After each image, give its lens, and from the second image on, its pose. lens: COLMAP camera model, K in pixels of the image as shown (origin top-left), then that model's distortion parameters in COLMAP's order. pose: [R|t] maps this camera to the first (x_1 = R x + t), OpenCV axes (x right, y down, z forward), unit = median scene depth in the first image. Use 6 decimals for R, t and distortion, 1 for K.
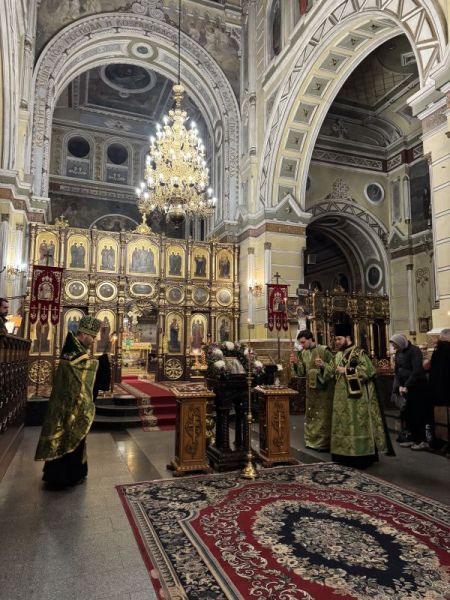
lens RADIAL K [[428.5, 0, 225.0], [0, 428.5, 300.0], [0, 0, 1]] dist [0.179248, -0.181815]
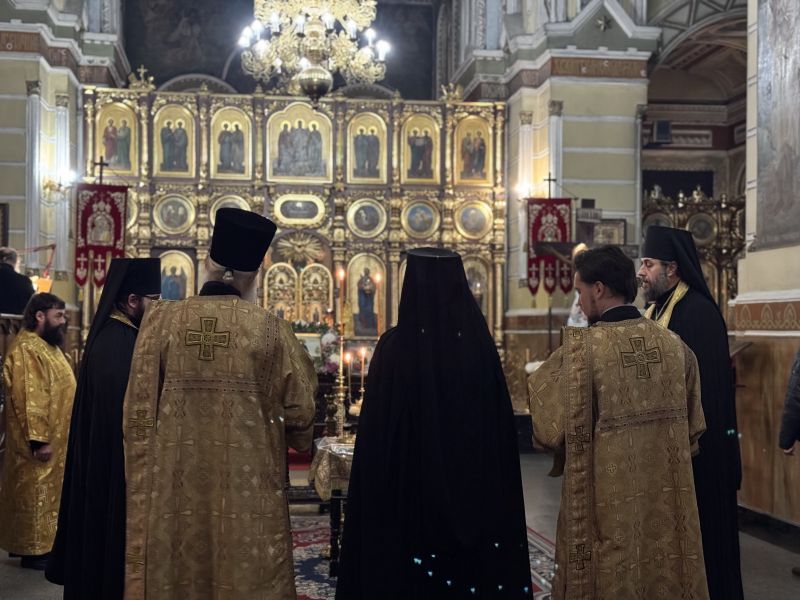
lens RADIAL K [[1112.6, 0, 400.0], [0, 1112.6, 300.0], [0, 0, 1]] dist [0.203004, -0.009114]
pose [[0.978429, -0.008554, -0.206407, 0.184346], [0.028156, 0.995341, 0.092220, -0.036493], [0.204656, -0.096042, 0.974111, -0.234661]]
